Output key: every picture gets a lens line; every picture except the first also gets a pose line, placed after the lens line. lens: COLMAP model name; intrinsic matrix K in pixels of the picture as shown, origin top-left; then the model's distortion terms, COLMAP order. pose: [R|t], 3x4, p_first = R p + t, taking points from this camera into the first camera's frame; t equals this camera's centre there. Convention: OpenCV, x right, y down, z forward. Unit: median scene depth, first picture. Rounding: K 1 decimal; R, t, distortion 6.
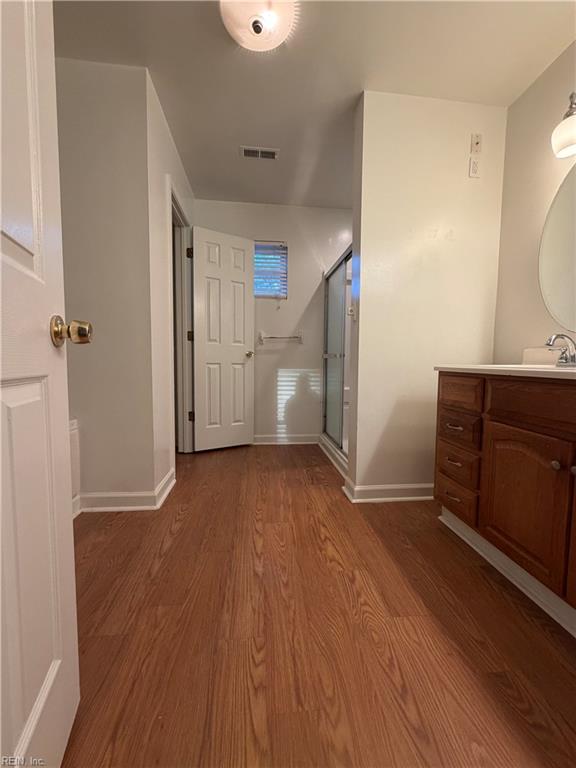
lens RADIAL K [[306.0, 0, 288.7], [0, 306.0, 383.3], [0, 0, 1]] dist [-0.001551, 0.000668]
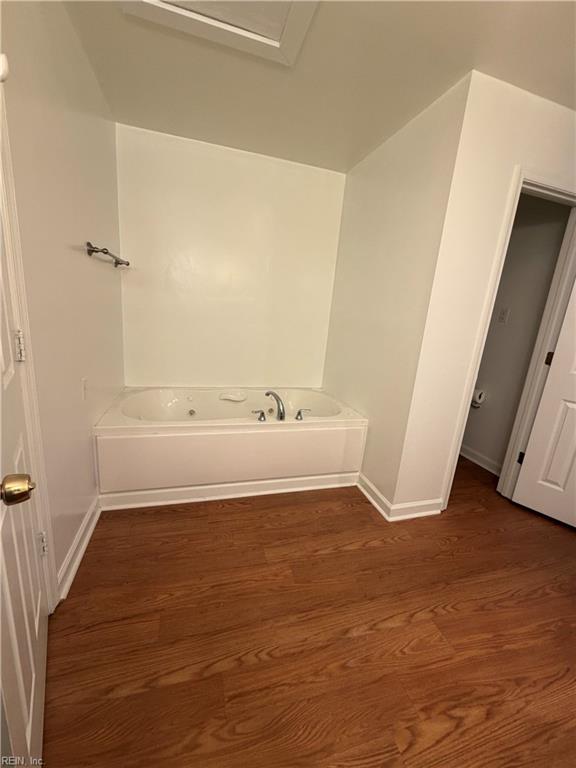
lens RADIAL K [[306.0, 0, 289.0], [0, 306.0, 383.7], [0, 0, 1]] dist [-0.001551, 0.000668]
pose [[0.187230, 0.231777, -0.954581, 0.478727], [-0.148752, 0.967249, 0.205677, -0.261307], [0.970988, 0.103487, 0.215575, 0.389178]]
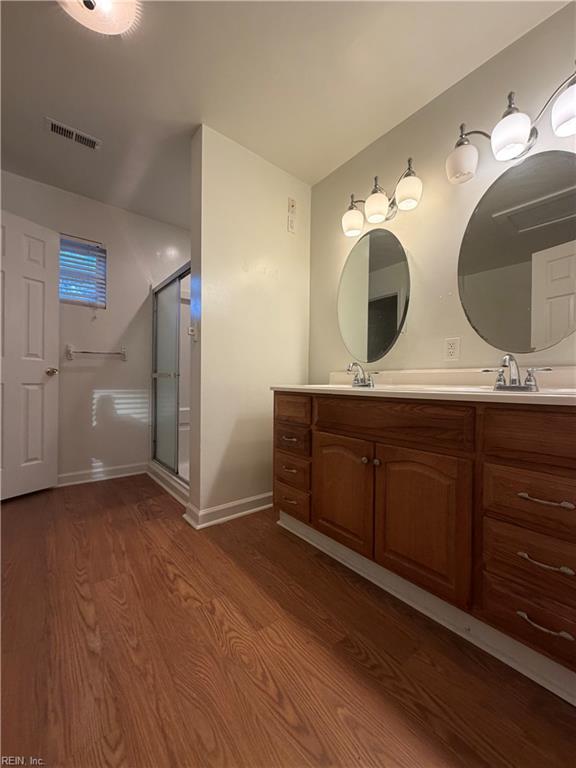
lens RADIAL K [[306.0, 0, 288.0], [0, 306.0, 383.2], [0, 0, 1]] dist [-0.001551, 0.000668]
pose [[0.839600, -0.002285, 0.543201, -0.082735], [0.035212, 0.998117, -0.050226, -0.008871], [-0.542063, 0.061297, 0.838099, 0.019203]]
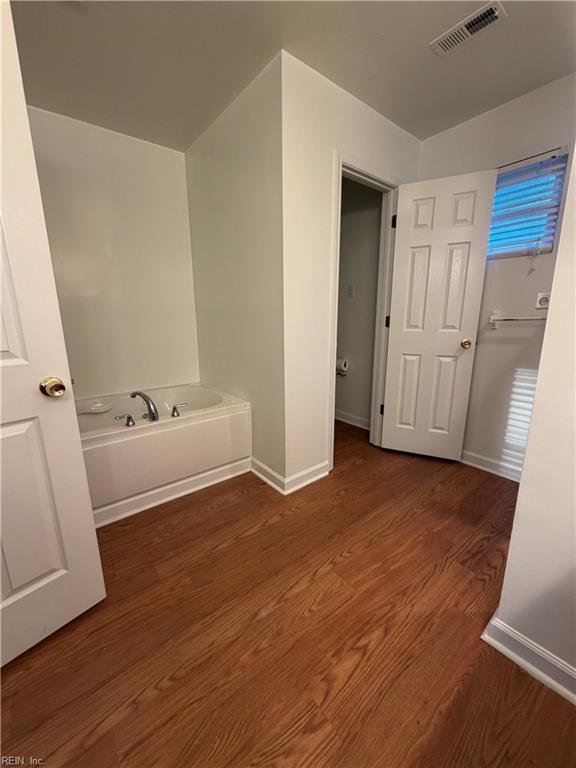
lens RADIAL K [[306.0, 0, 288.3], [0, 306.0, 383.6], [0, 0, 1]] dist [-0.001551, 0.000668]
pose [[0.541972, 0.171226, -0.822768, 0.470376], [-0.045187, 0.983545, 0.174920, -0.204186], [0.839181, -0.057624, 0.540791, 0.459624]]
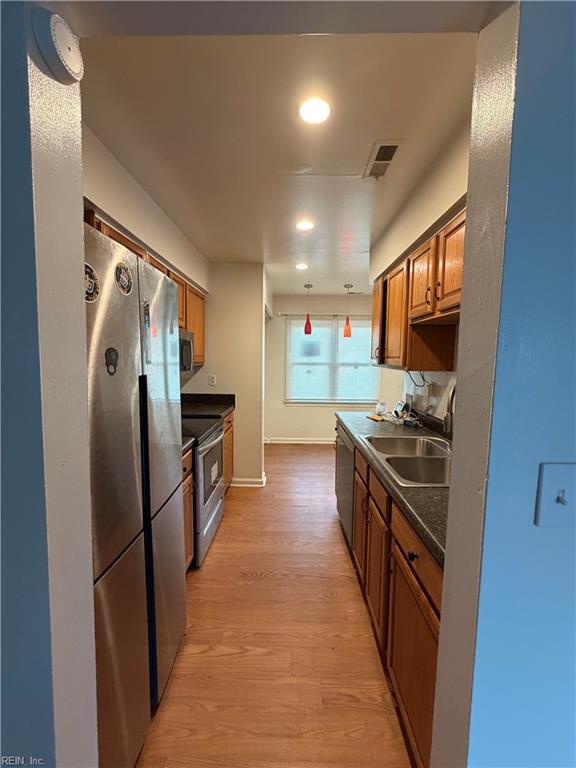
lens RADIAL K [[306.0, 0, 289.1], [0, 306.0, 382.2], [0, 0, 1]] dist [-0.001551, 0.000668]
pose [[0.109448, -0.094554, 0.989485, -0.616073], [0.062595, 0.994145, 0.088076, -0.392450], [-0.992020, 0.052297, 0.114726, 0.374767]]
